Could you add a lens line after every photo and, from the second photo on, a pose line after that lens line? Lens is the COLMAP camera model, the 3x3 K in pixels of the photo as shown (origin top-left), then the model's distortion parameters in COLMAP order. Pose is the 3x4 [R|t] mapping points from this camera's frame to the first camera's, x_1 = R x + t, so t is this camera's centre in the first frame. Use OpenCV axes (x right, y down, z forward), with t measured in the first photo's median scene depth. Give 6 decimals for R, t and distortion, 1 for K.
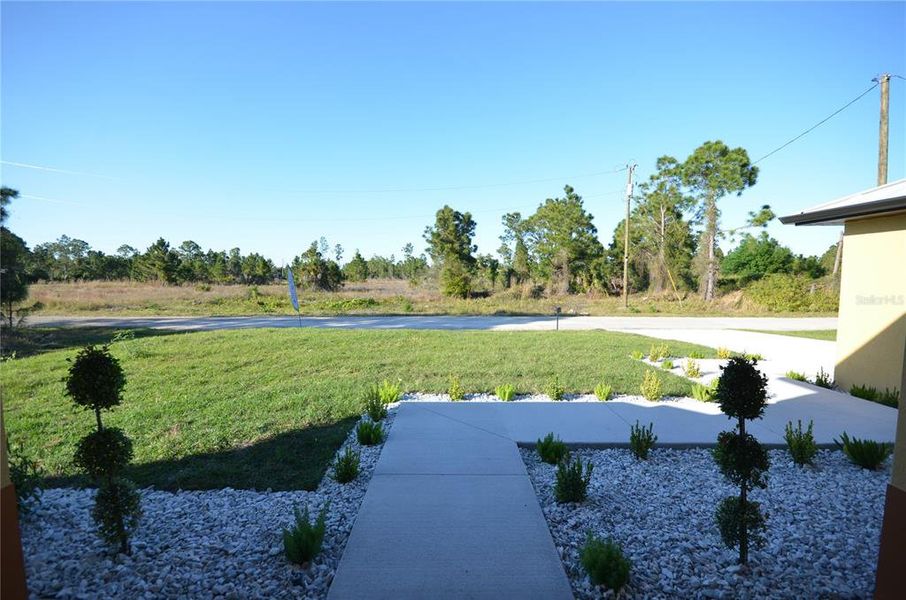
lens RADIAL K [[415.0, 0, 439.4], [0, 415.0, 317.9], [0, 0, 1]] dist [0.000680, -0.004253]
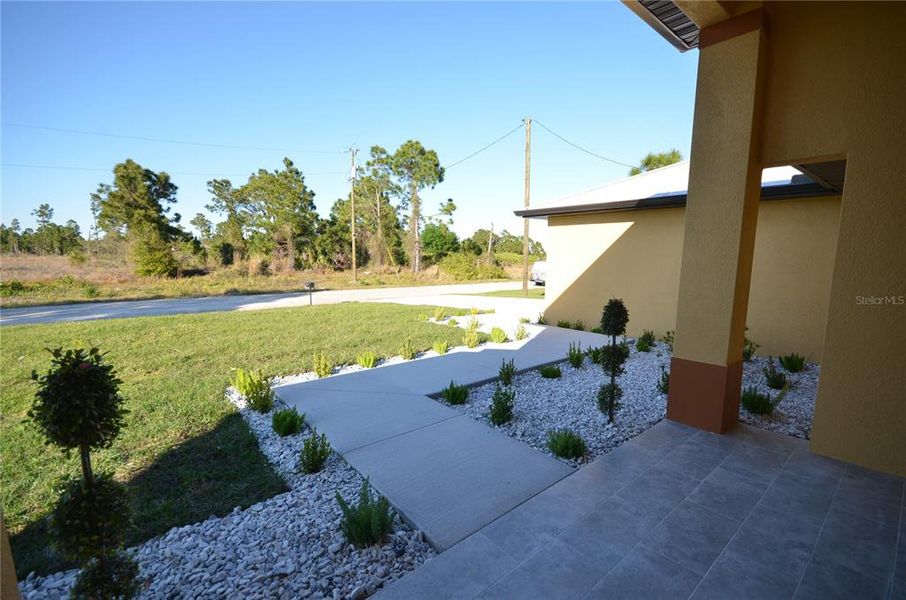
lens RADIAL K [[415.0, 0, 439.4], [0, 415.0, 317.9], [0, 0, 1]] dist [0.000680, -0.004253]
pose [[0.753419, -0.092334, 0.651025, -0.107433], [0.056487, 0.995520, 0.075821, 0.000674], [-0.655109, -0.020350, 0.755260, 0.024132]]
